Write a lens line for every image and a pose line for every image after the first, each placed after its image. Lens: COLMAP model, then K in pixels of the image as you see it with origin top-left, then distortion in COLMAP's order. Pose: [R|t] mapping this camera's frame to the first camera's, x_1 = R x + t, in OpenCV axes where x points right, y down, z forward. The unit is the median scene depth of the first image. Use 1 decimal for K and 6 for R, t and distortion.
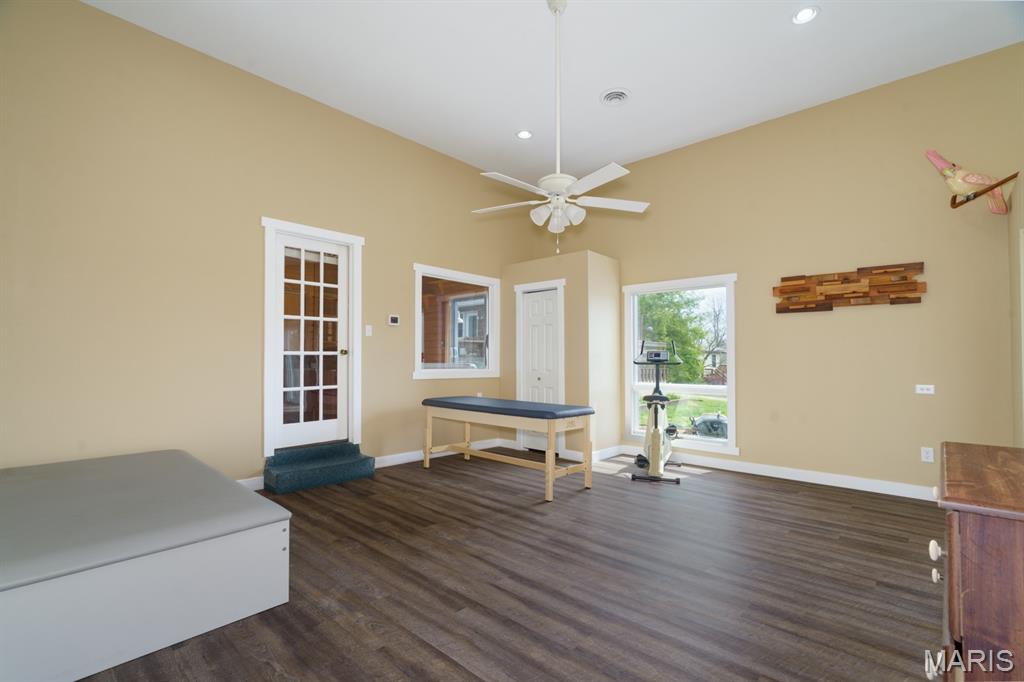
lens RADIAL K [[462.6, 0, 512.9], [0, 462.6, 348.0], [0, 0, 1]] dist [-0.000633, 0.000000]
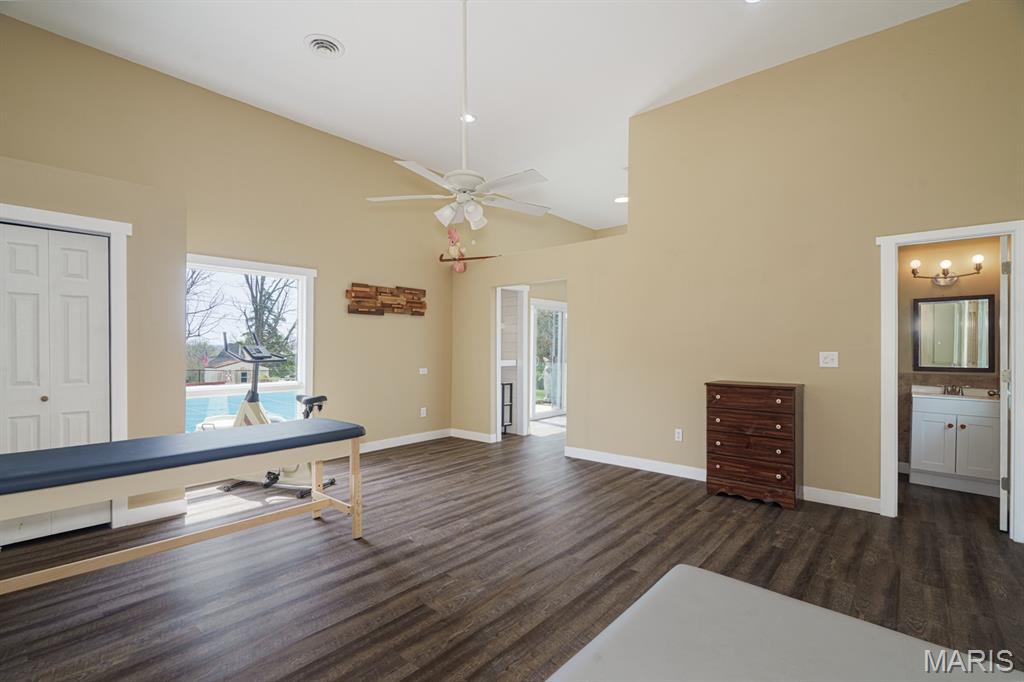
lens RADIAL K [[474.5, 0, 513.3], [0, 474.5, 347.1], [0, 0, 1]] dist [-0.002204, -0.000069]
pose [[-0.030787, -0.007704, 0.999496, -0.782125], [-0.023670, 0.999695, 0.006976, -0.011784], [-0.999246, -0.023444, -0.030960, 0.800852]]
